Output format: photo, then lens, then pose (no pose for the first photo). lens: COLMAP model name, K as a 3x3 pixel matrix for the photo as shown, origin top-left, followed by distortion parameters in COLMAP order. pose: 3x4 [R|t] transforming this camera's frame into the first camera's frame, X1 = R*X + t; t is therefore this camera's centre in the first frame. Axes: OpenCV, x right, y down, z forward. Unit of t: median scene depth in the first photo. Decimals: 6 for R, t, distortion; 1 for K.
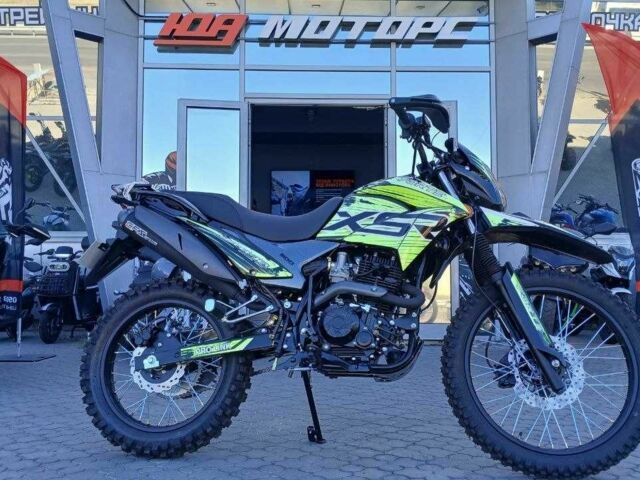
lens RADIAL K [[682.8, 0, 322.2], [0, 682.8, 239.7], [0, 0, 1]] dist [0.048699, 0.000000]
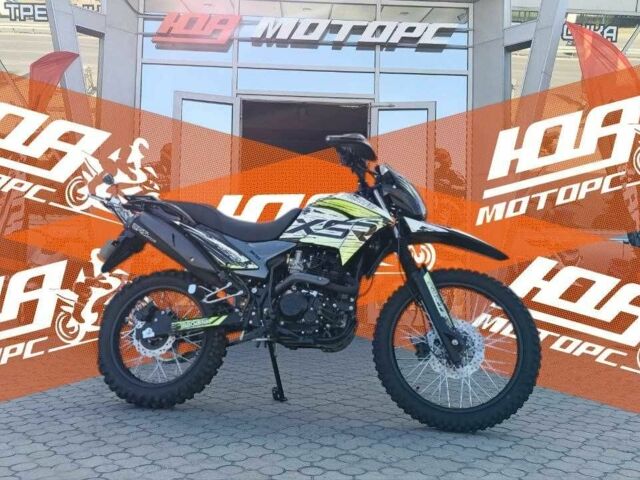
lens RADIAL K [[675.2, 0, 311.8], [0, 675.2, 218.9], [0, 0, 1]] dist [0.028722, 0.000000]
pose [[0.999868, 0.016078, -0.002255, 0.056705], [-0.016109, 0.999763, -0.014626, -0.022607], [0.002019, 0.014660, 0.999890, -0.274412]]
